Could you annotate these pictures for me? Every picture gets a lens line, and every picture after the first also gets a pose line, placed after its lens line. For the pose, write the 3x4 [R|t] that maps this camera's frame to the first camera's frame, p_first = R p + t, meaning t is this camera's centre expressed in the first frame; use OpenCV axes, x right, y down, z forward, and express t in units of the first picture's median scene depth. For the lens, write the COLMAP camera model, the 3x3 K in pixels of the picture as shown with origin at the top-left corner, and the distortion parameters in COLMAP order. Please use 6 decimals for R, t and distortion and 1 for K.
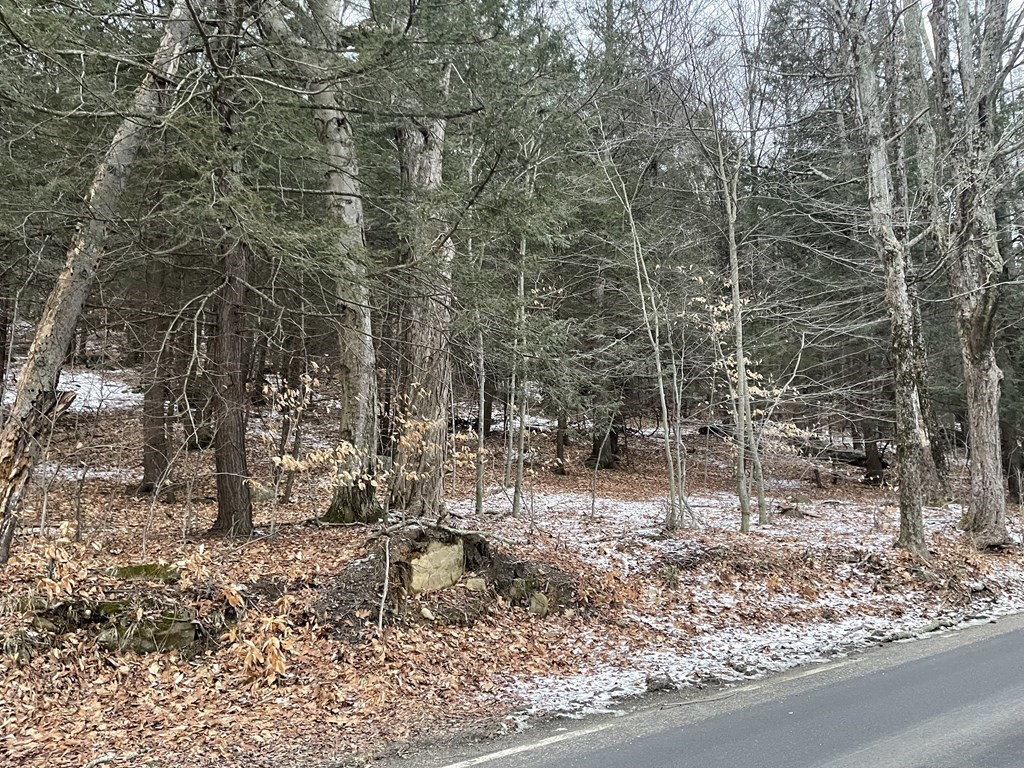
lens RADIAL K [[750.6, 0, 512.0], [0, 750.6, 384.0], [0, 0, 1]] dist [0.087356, -0.110544]
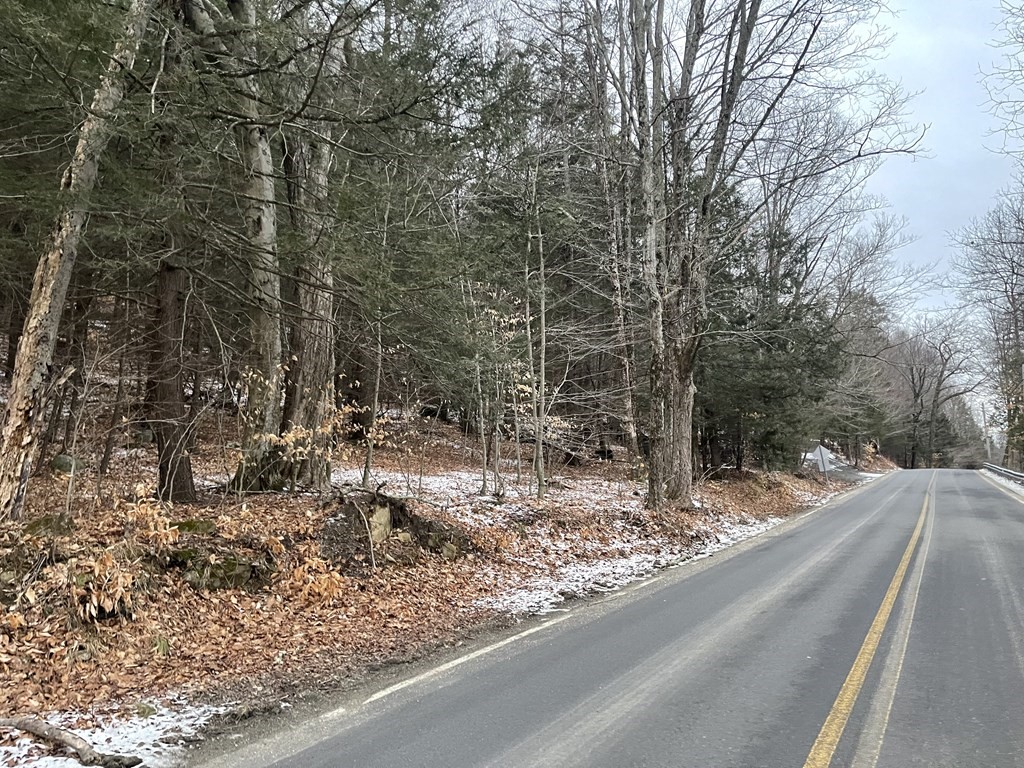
lens RADIAL K [[750.6, 0, 512.0], [0, 750.6, 384.0], [0, 0, 1]] dist [0.087356, -0.110544]
pose [[0.907044, 0.064681, 0.416038, -0.358268], [-0.077622, 0.996881, 0.014246, -0.022950], [-0.413819, -0.045216, 0.909235, -0.192259]]
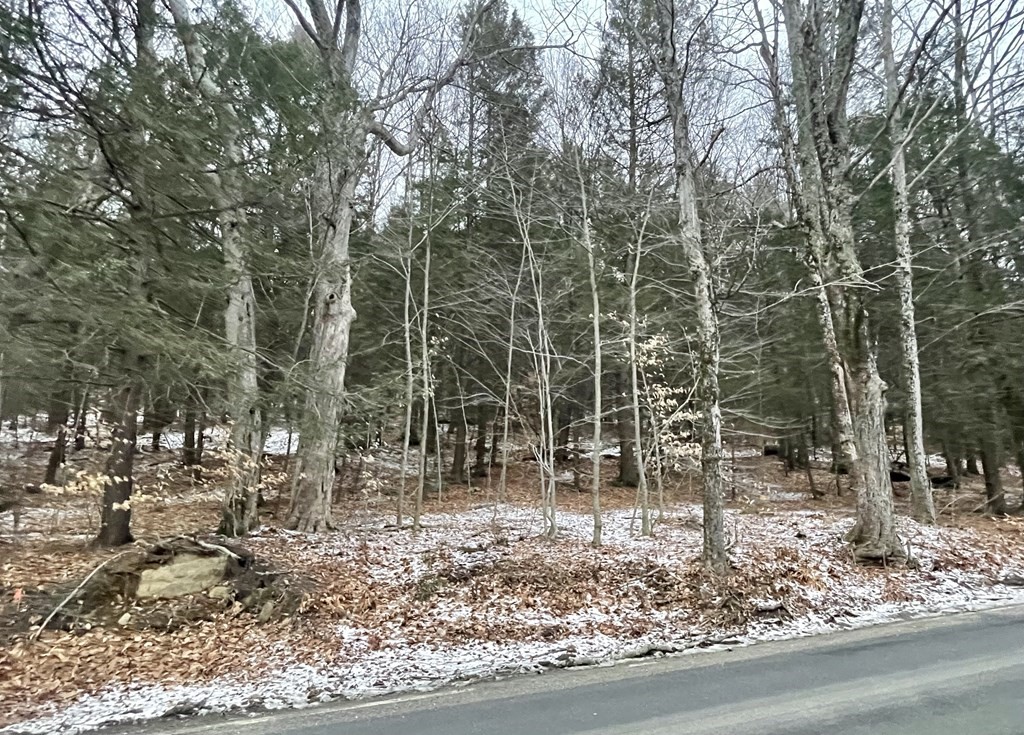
lens RADIAL K [[533.6, 0, 534.0], [0, 533.6, 414.5], [0, 0, 1]] dist [-0.001673, -0.000154]
pose [[0.962505, -0.051676, -0.266298, 0.531766], [0.045631, 0.998542, -0.028842, 0.033554], [0.267400, 0.015609, 0.963459, 0.283644]]
